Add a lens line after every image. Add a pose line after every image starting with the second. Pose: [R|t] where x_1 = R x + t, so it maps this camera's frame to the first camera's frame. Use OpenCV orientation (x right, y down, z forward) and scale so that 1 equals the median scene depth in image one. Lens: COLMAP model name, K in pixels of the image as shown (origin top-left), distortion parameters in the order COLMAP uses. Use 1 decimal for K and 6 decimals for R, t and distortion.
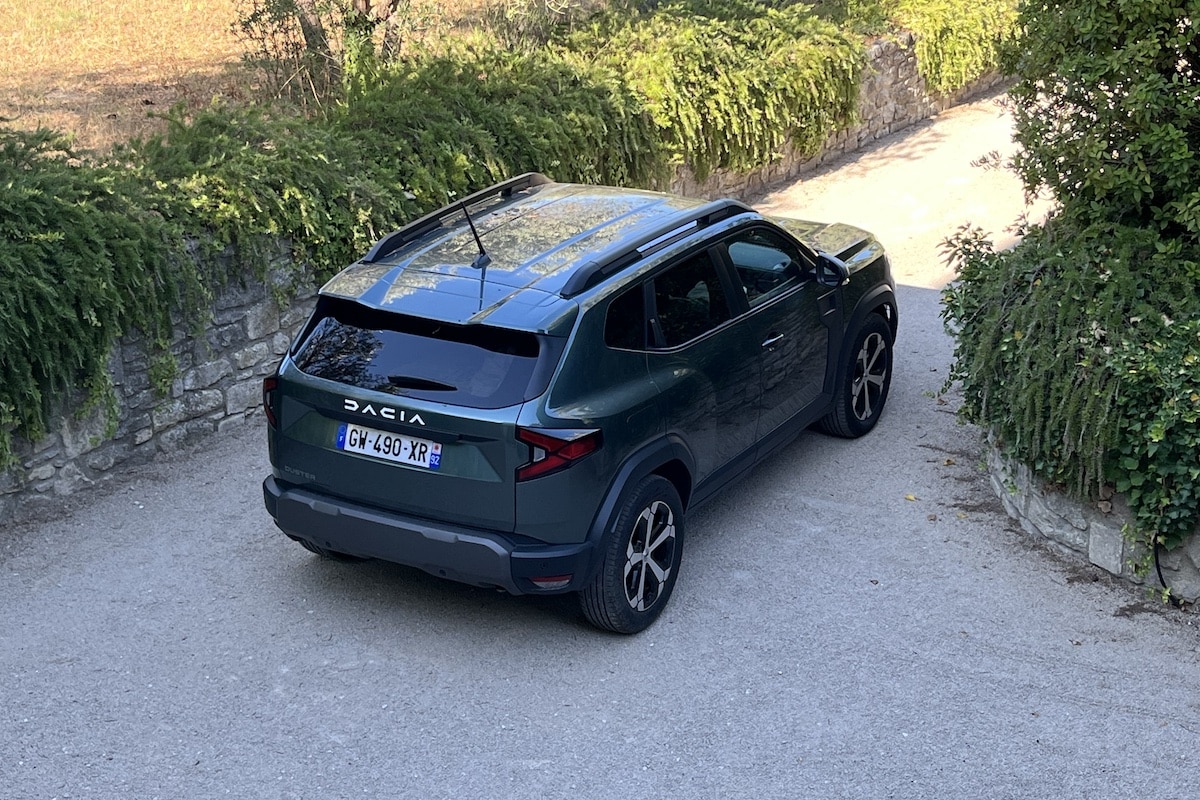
lens RADIAL K [[1870.7, 0, 629.4], [0, 1870.7, 398.5], [0, 0, 1]] dist [0.082064, -0.031097]
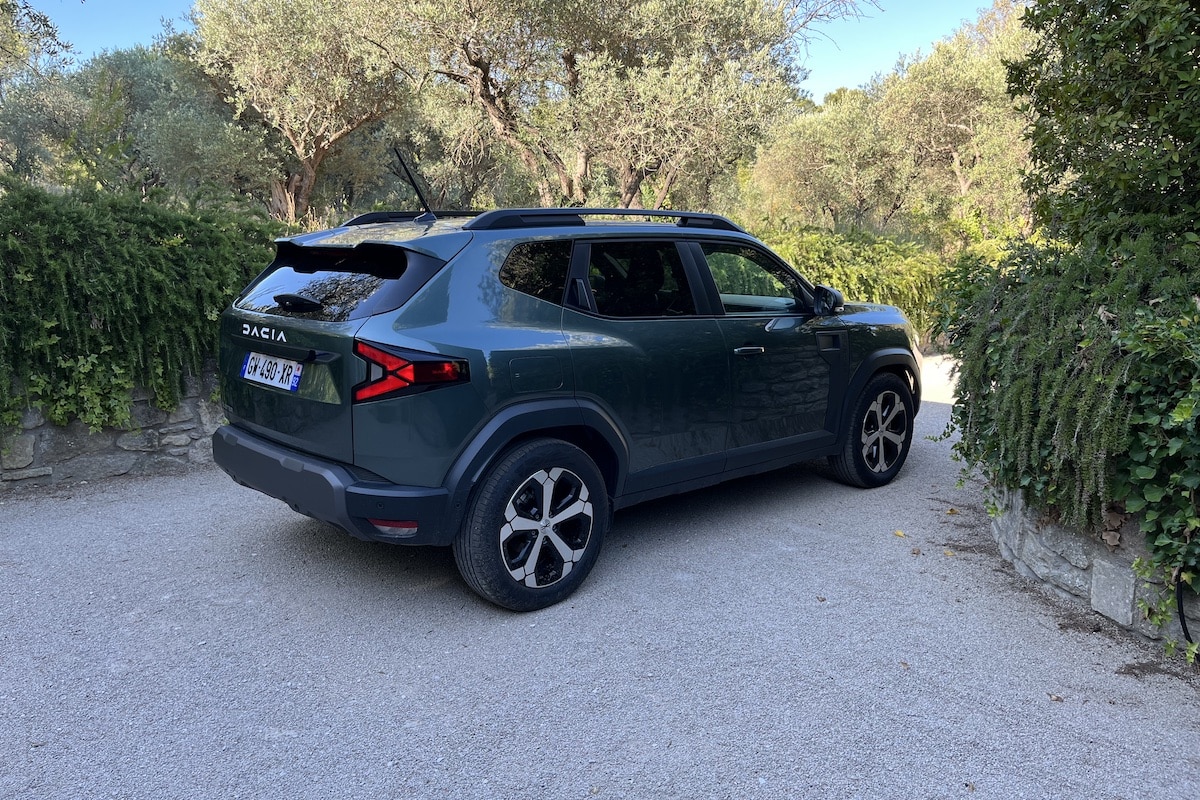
lens RADIAL K [[899.3, 0, 602.0], [0, 899.3, 412.9], [0, 0, 1]] dist [0.059281, -0.084452]
pose [[0.948488, 0.060734, -0.310938, 0.163613], [-0.111154, 0.982858, -0.147089, 0.087298], [0.296674, 0.174074, 0.938980, 0.558356]]
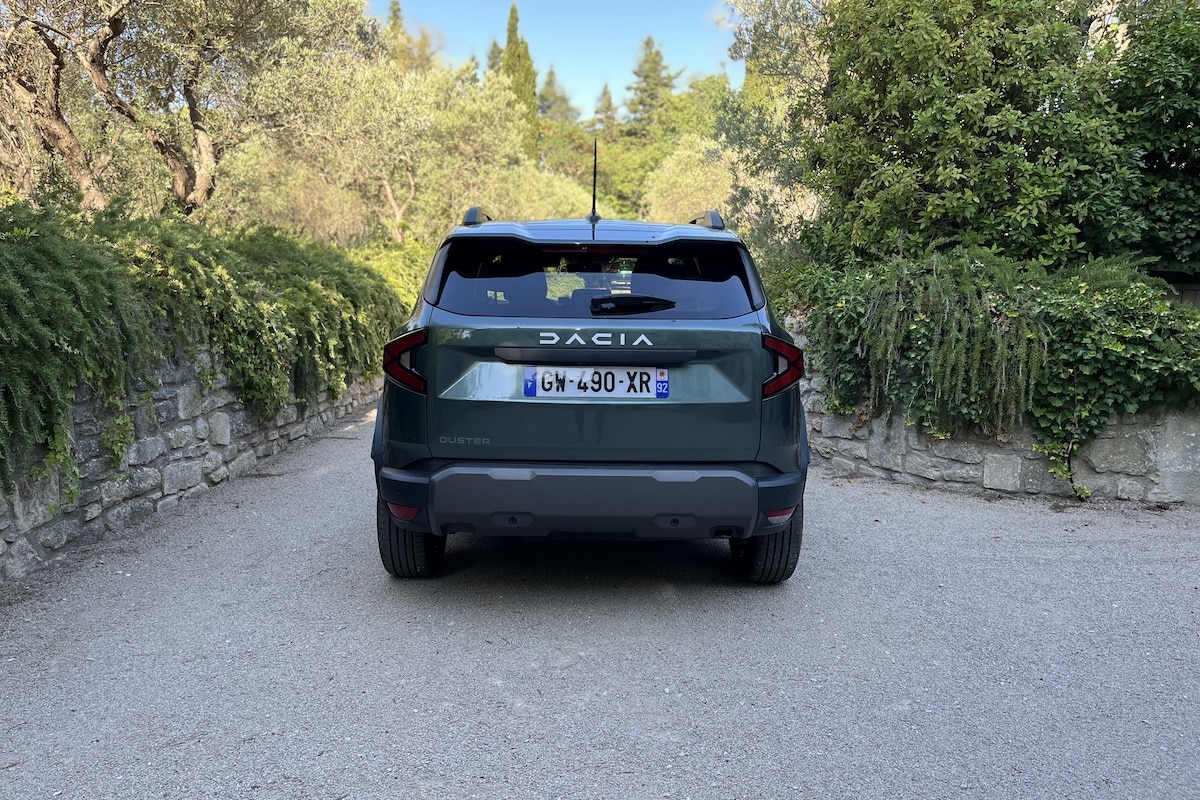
lens RADIAL K [[899.3, 0, 602.0], [0, 899.3, 412.9], [0, 0, 1]] dist [0.059281, -0.084452]
pose [[0.871097, -0.068472, 0.486314, -0.295890], [0.161709, 0.975003, -0.152377, 0.092014], [-0.463724, 0.211377, 0.860395, 0.589111]]
